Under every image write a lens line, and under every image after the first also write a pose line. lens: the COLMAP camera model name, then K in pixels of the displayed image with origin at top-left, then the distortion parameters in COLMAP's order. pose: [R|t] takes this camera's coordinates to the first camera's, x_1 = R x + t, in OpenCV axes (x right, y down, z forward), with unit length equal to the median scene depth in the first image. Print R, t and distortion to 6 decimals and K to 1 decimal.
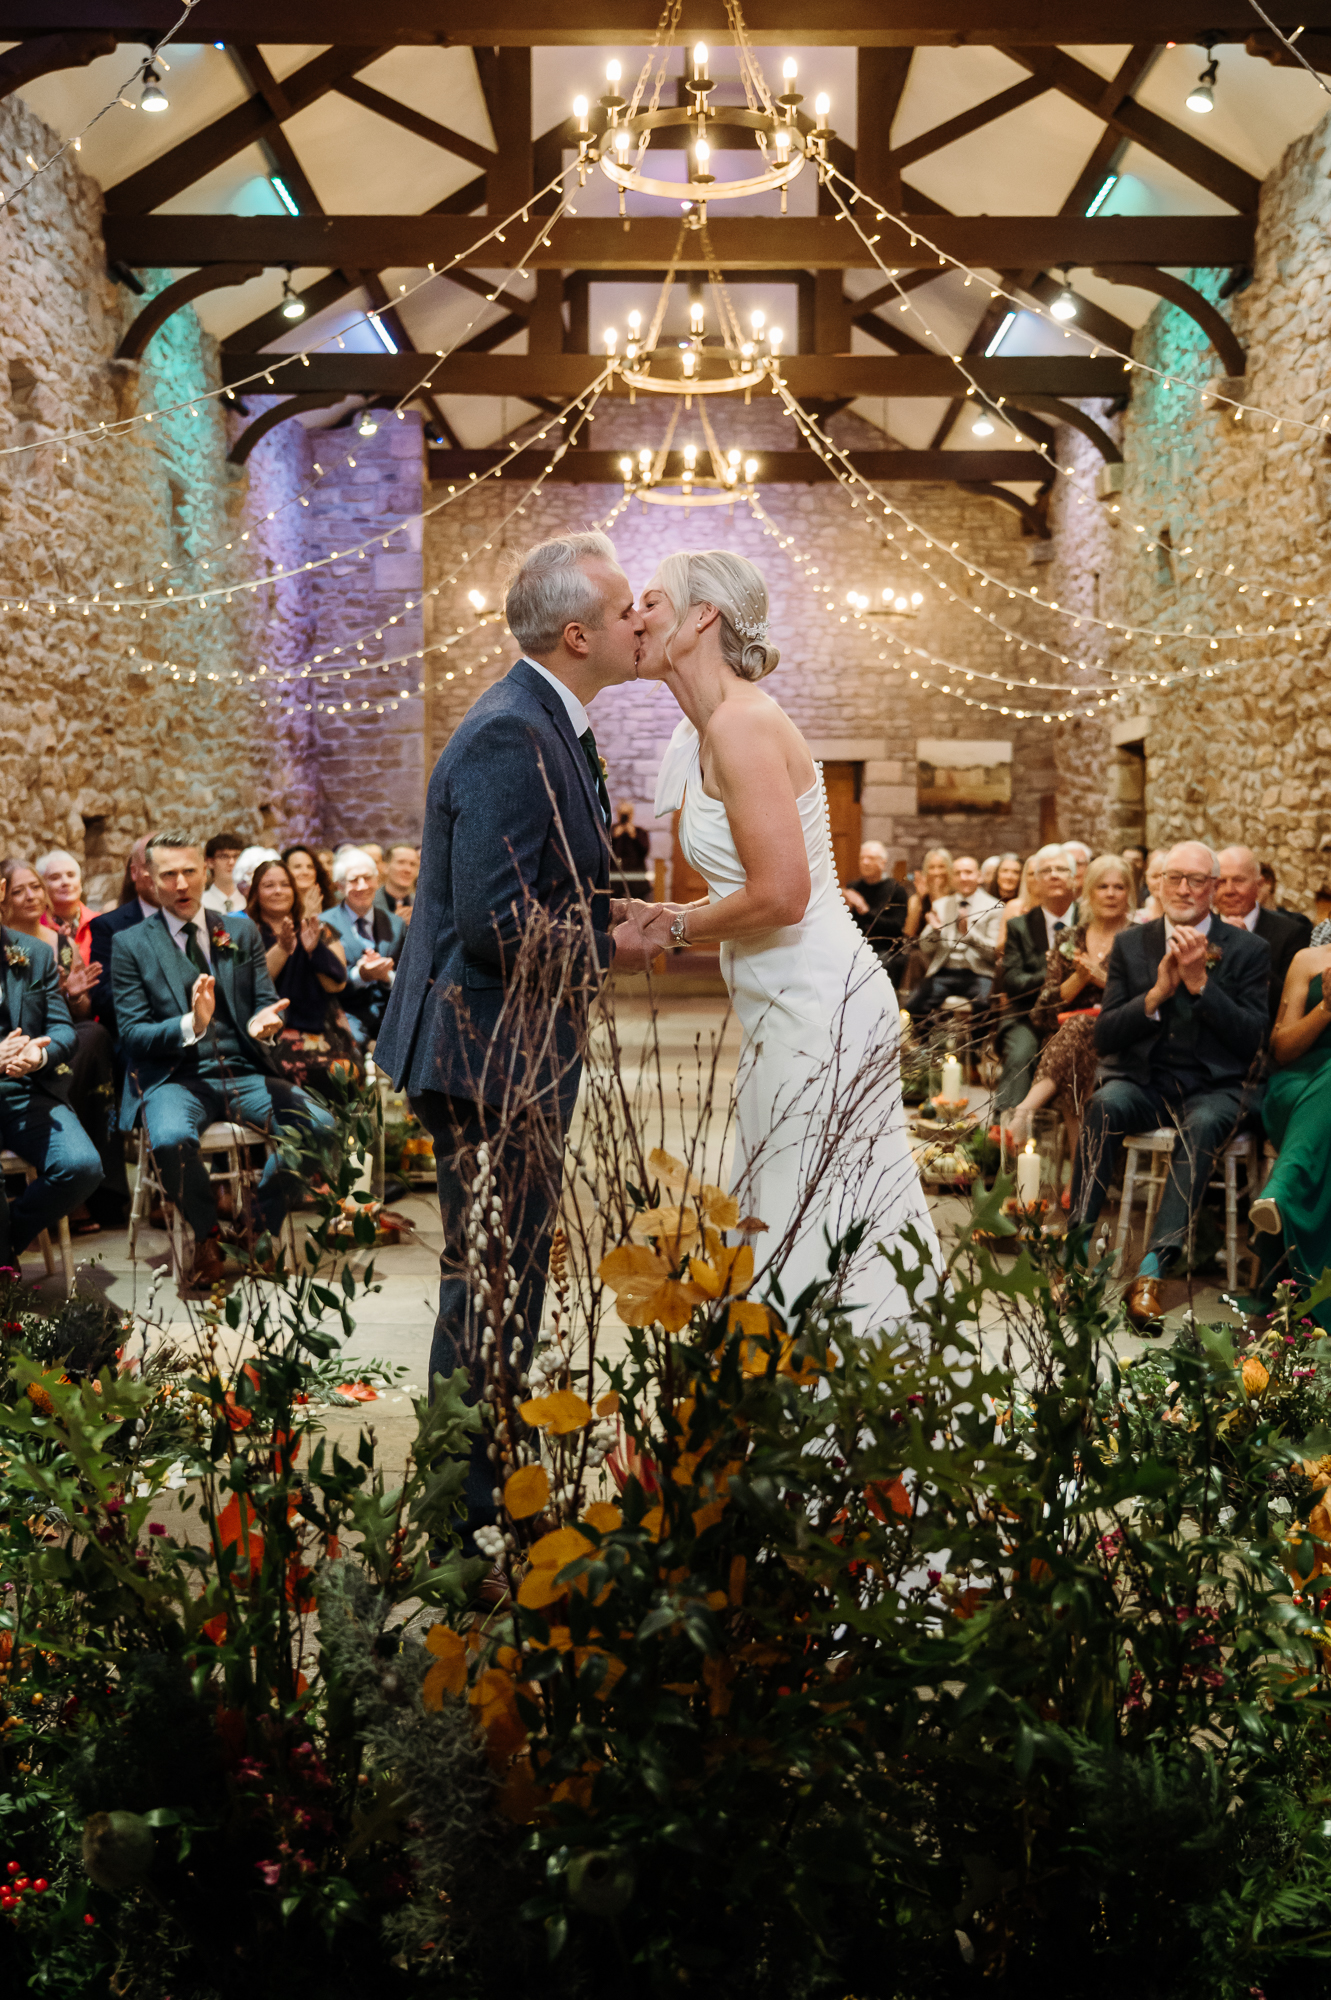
lens RADIAL K [[2061.5, 0, 665.5], [0, 2061.5, 1000.0], [0, 0, 1]] dist [0.001396, 0.004290]
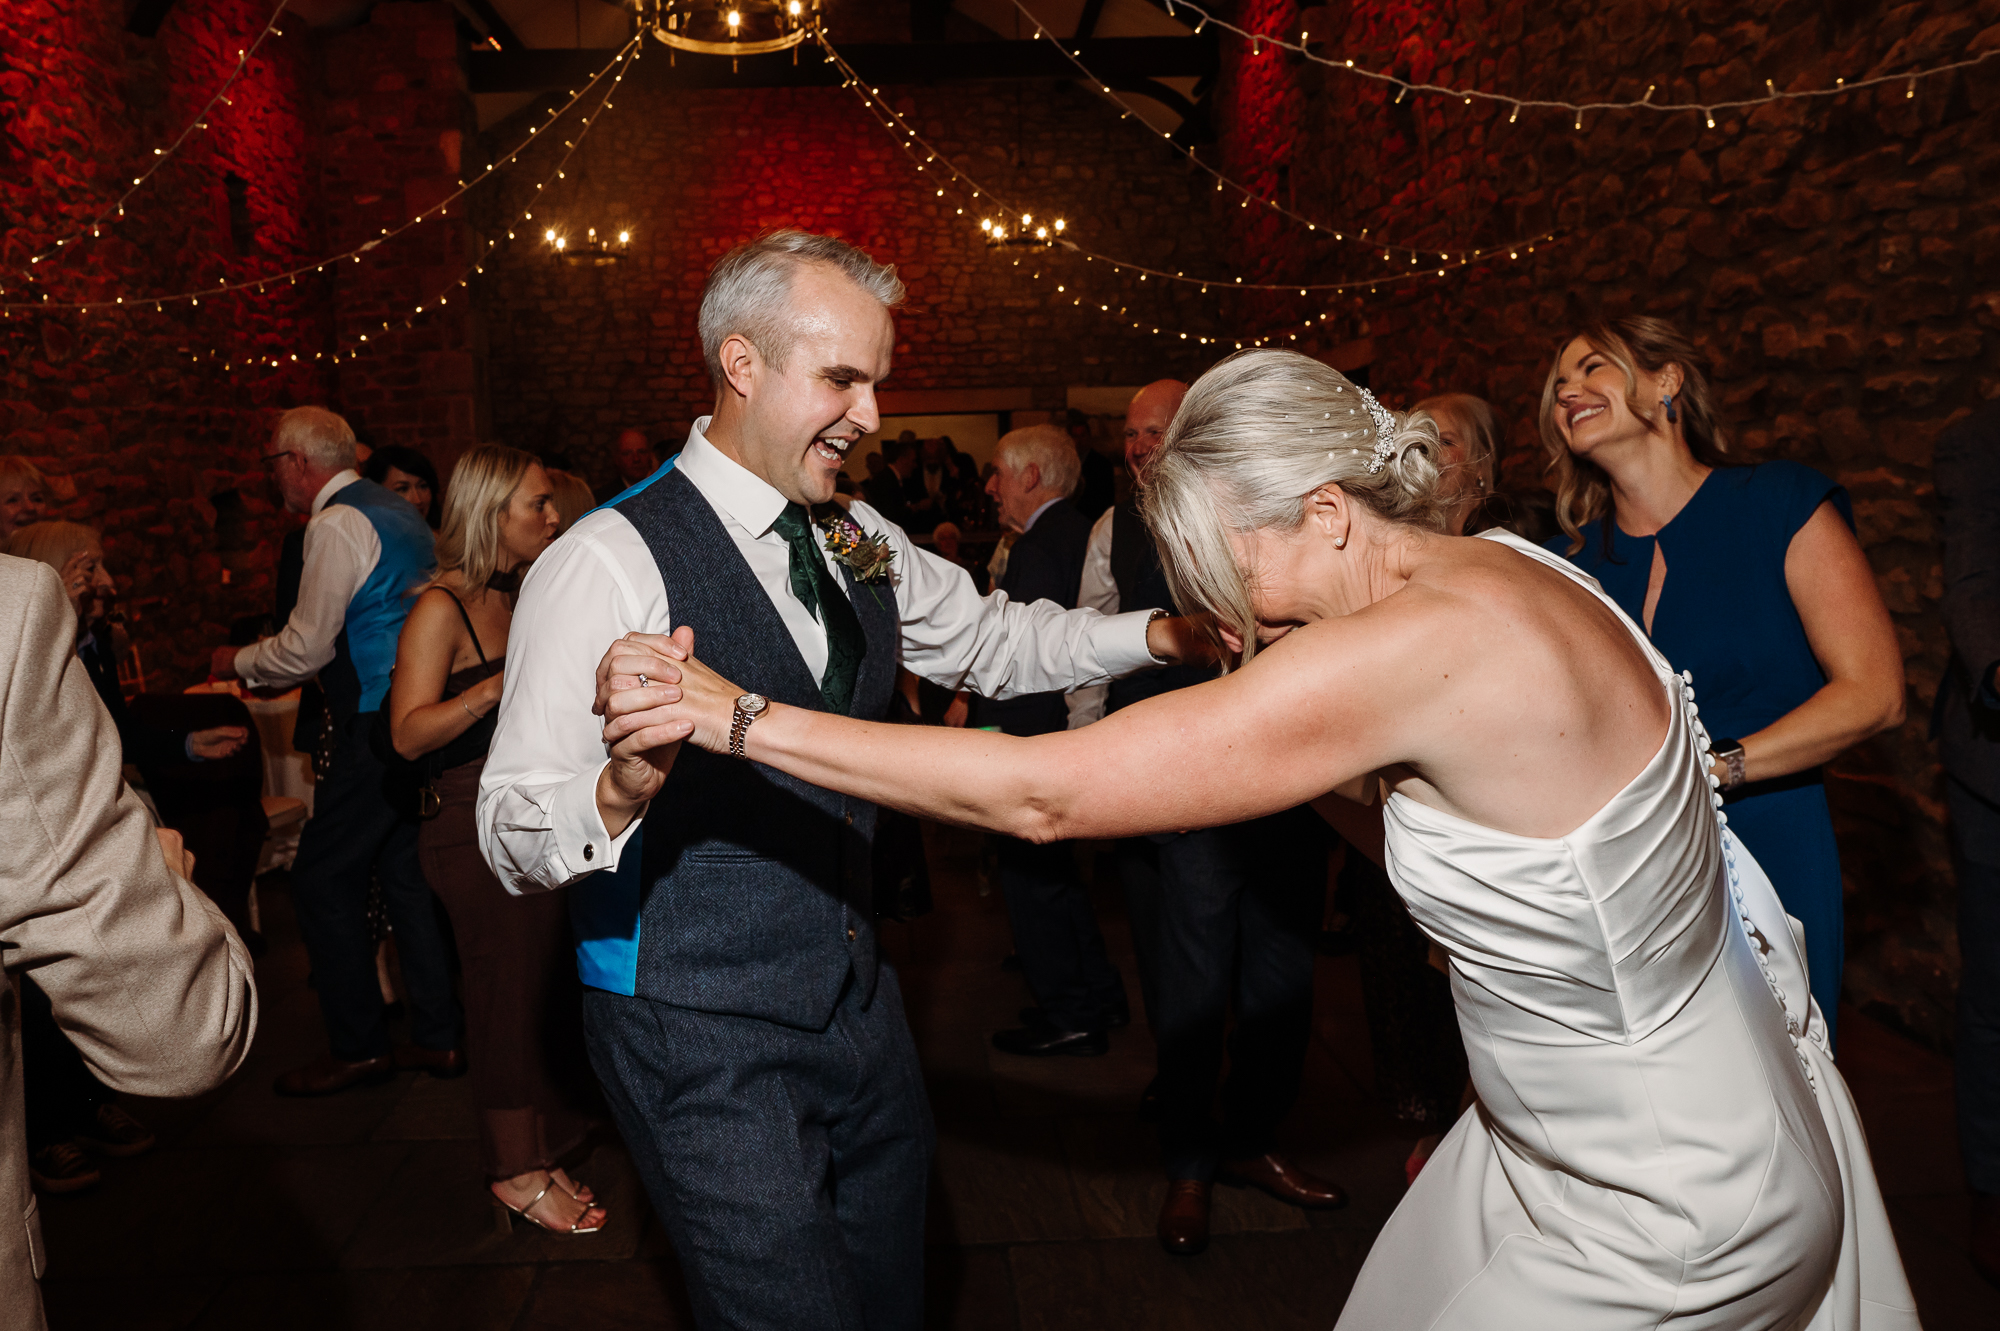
lens RADIAL K [[1535.3, 0, 945.2], [0, 1535.3, 633.0], [0, 0, 1]] dist [-0.055906, 0.034983]
pose [[0.998583, -0.035339, 0.039782, 0.056106], [0.034457, 0.999150, 0.022641, -0.051363], [-0.040548, -0.021238, 0.998952, 0.477514]]
